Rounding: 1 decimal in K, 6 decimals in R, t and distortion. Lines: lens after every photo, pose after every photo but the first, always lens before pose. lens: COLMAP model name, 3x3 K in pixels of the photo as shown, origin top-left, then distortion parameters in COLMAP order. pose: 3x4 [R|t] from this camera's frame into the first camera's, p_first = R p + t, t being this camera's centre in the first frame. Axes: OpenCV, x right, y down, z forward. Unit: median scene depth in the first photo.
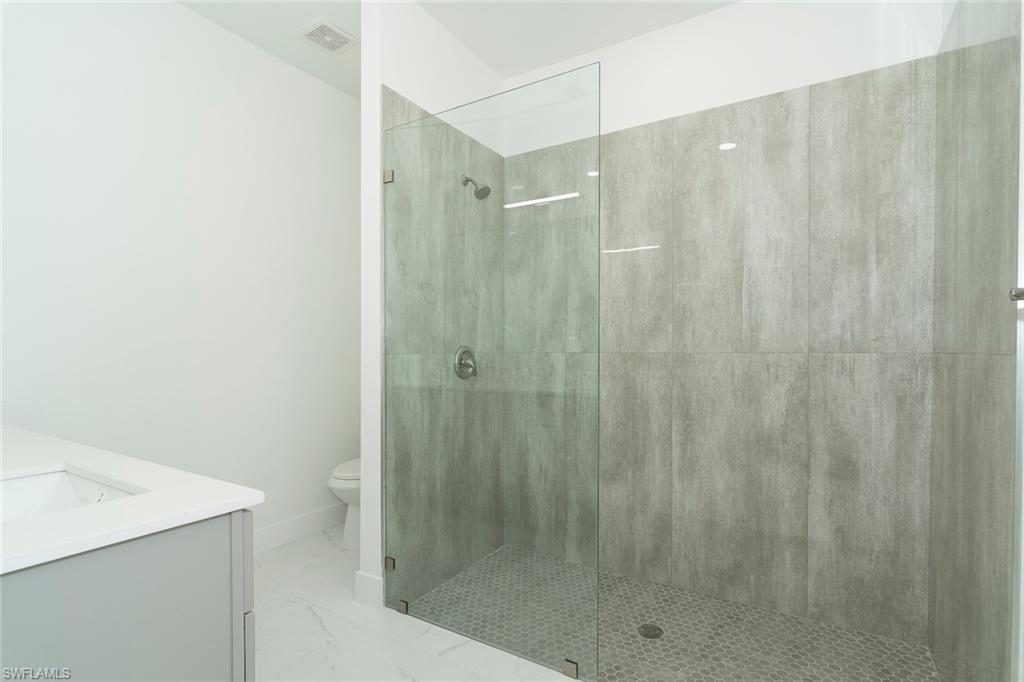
lens RADIAL K [[504.4, 0, 513.7], [0, 504.4, 346.6], [0, 0, 1]] dist [-0.002507, 0.001101]
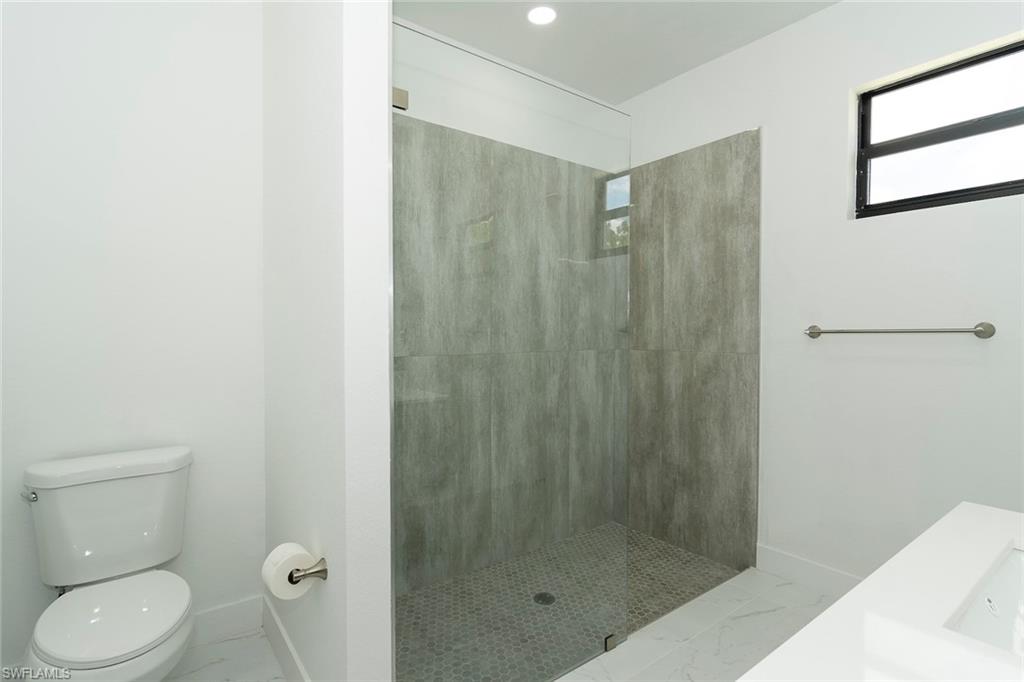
lens RADIAL K [[504.4, 0, 512.4], [0, 504.4, 337.1], [0, 0, 1]] dist [-0.002507, 0.001101]
pose [[0.362487, -0.008955, 0.931946, -0.716644], [-0.001284, 0.999948, 0.010108, -0.035626], [-0.931988, -0.004861, 0.362457, 0.573897]]
